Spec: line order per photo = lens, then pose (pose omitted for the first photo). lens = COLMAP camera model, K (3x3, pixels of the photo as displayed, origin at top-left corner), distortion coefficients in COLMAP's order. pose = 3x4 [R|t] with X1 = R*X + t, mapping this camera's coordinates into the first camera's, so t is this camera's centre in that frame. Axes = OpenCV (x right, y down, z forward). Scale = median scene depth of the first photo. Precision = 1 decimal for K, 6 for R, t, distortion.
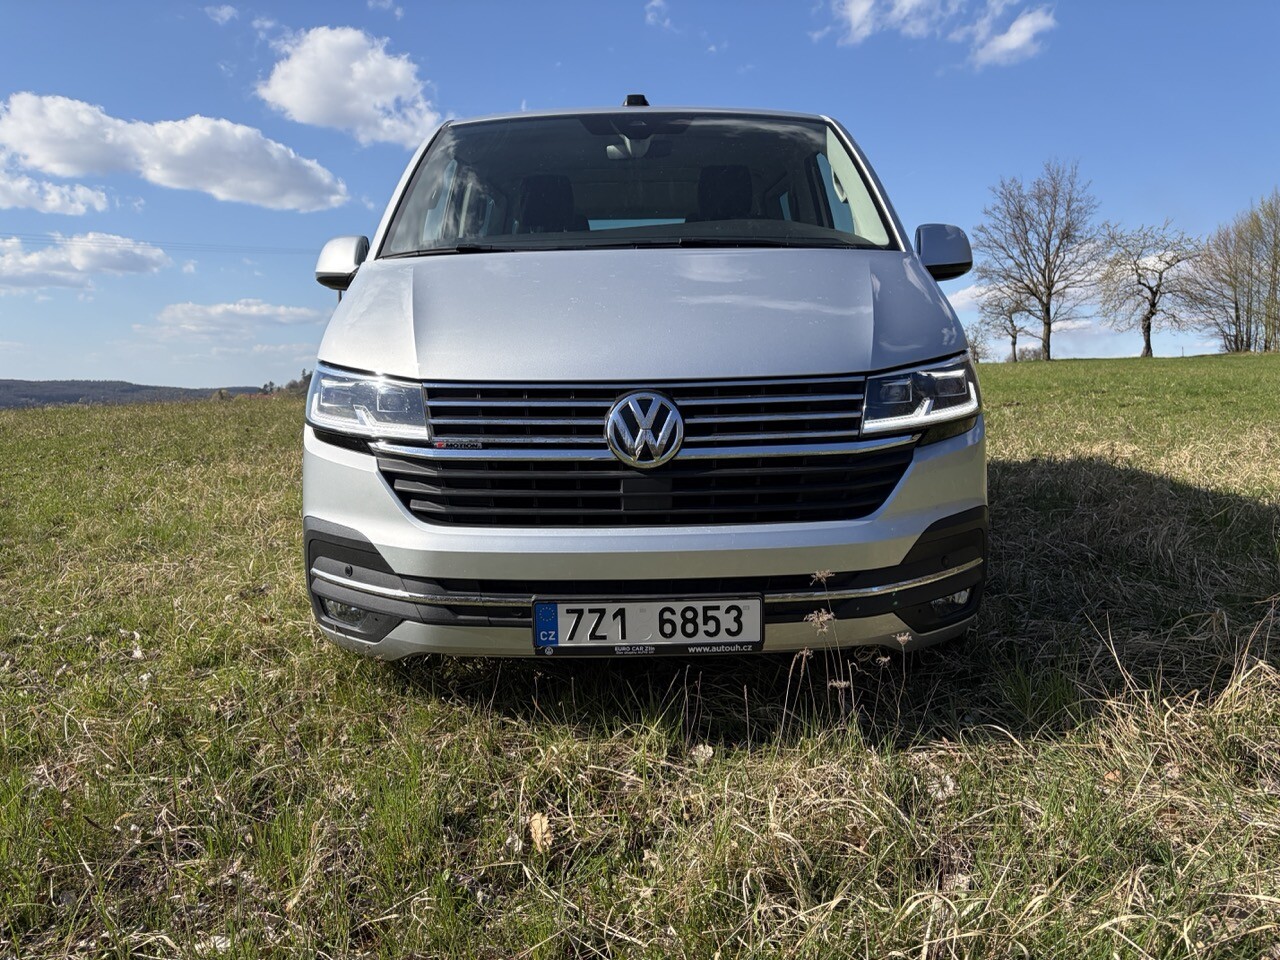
lens RADIAL K [[998.4, 0, 619.4], [0, 998.4, 479.3], [0, 0, 1]] dist [0.013498, 0.004399]
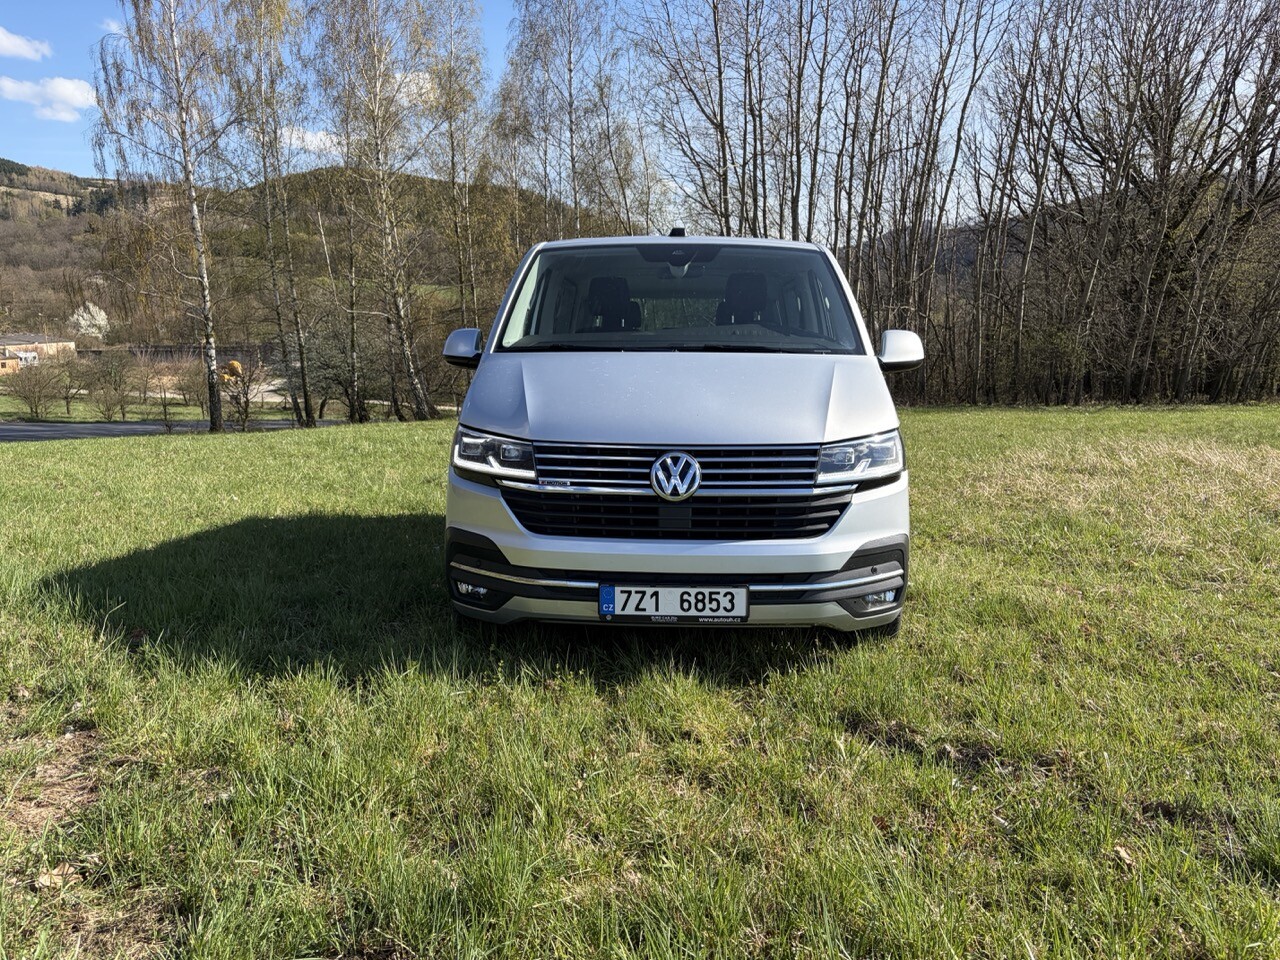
lens RADIAL K [[983.4, 0, 646.7], [0, 983.4, 489.8], [0, 0, 1]] dist [0.077004, -0.003113]
pose [[0.998560, 0.027596, -0.045998, 0.053055], [-0.029179, 0.998992, -0.034119, 0.024563], [0.045010, 0.035412, 0.998359, -0.526616]]
